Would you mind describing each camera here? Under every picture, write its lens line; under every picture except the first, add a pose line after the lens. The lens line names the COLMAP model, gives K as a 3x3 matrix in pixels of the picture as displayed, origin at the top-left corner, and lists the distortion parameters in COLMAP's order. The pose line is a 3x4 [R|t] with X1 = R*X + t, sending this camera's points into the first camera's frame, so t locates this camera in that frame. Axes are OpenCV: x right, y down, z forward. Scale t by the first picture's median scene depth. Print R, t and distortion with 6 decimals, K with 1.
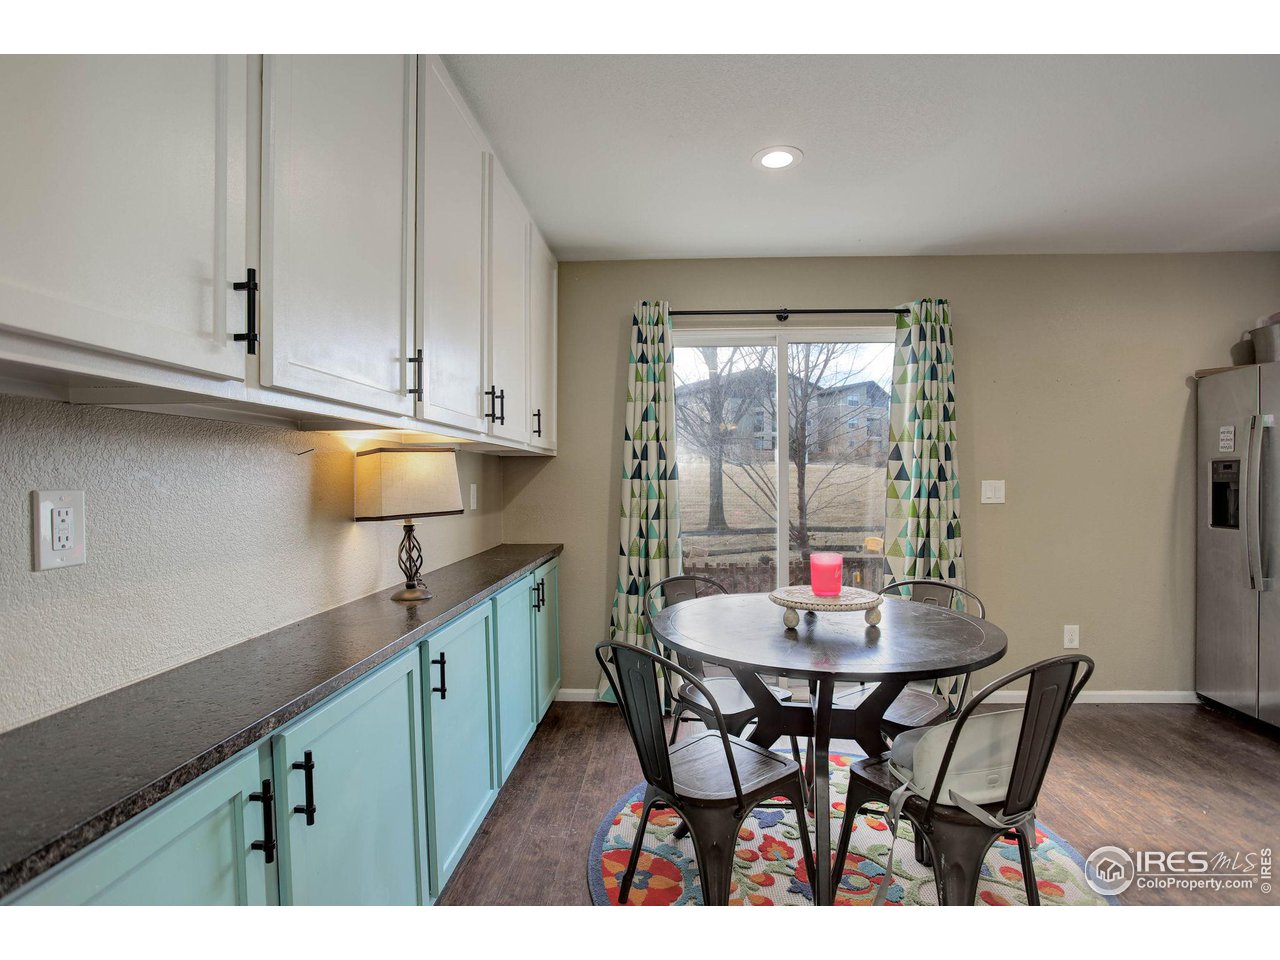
lens RADIAL K [[635.5, 0, 637.1], [0, 635.5, 482.2], [0, 0, 1]] dist [-0.026495, 0.001990]
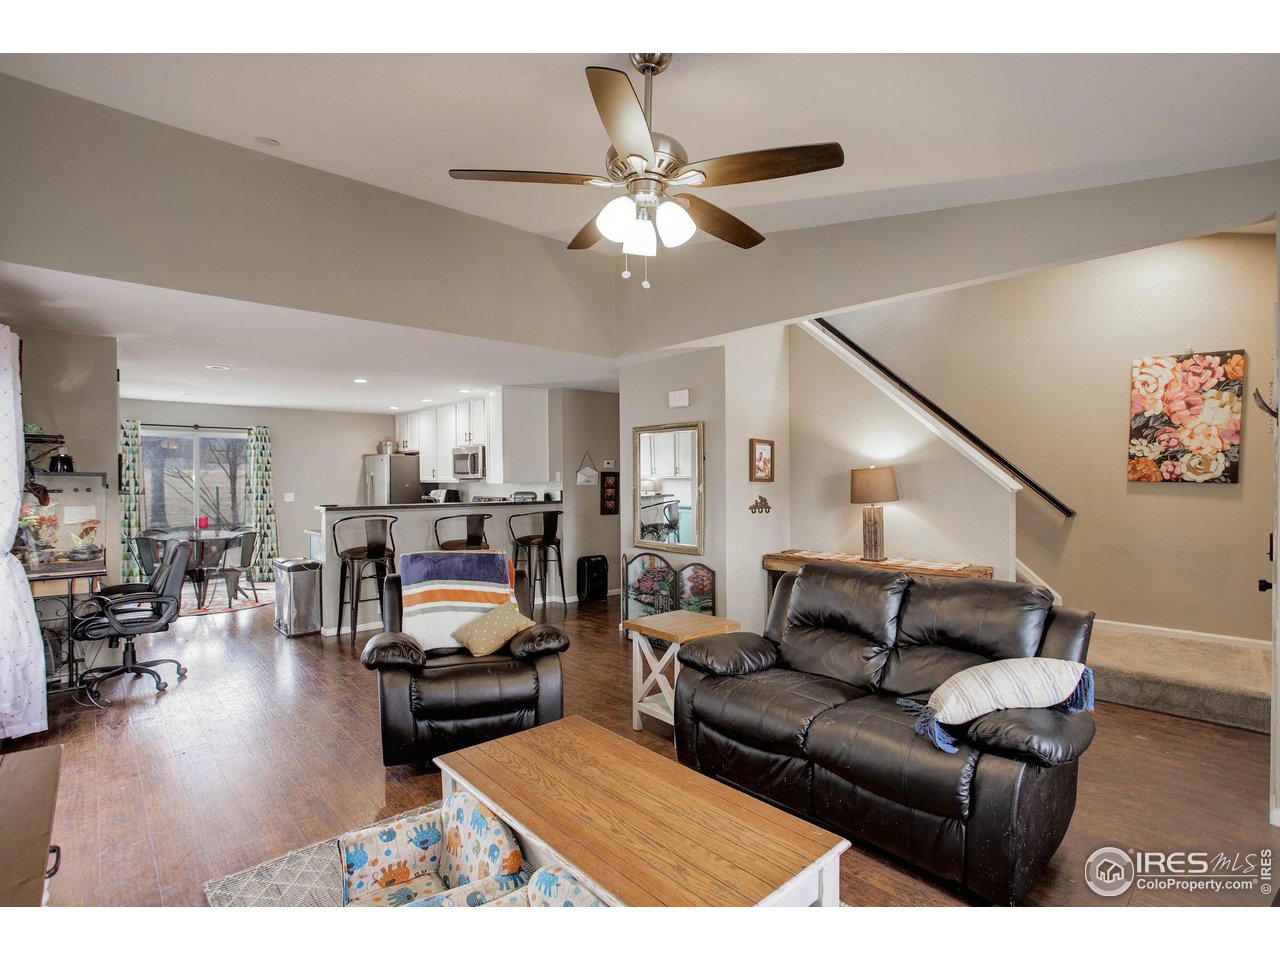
lens RADIAL K [[635.5, 0, 637.1], [0, 635.5, 482.2], [0, 0, 1]] dist [-0.026495, 0.001990]
pose [[0.708748, -0.003053, 0.705455, -0.104252], [0.004081, 0.999992, 0.000227, -0.016056], [-0.705449, 0.002718, 0.708755, -0.728730]]
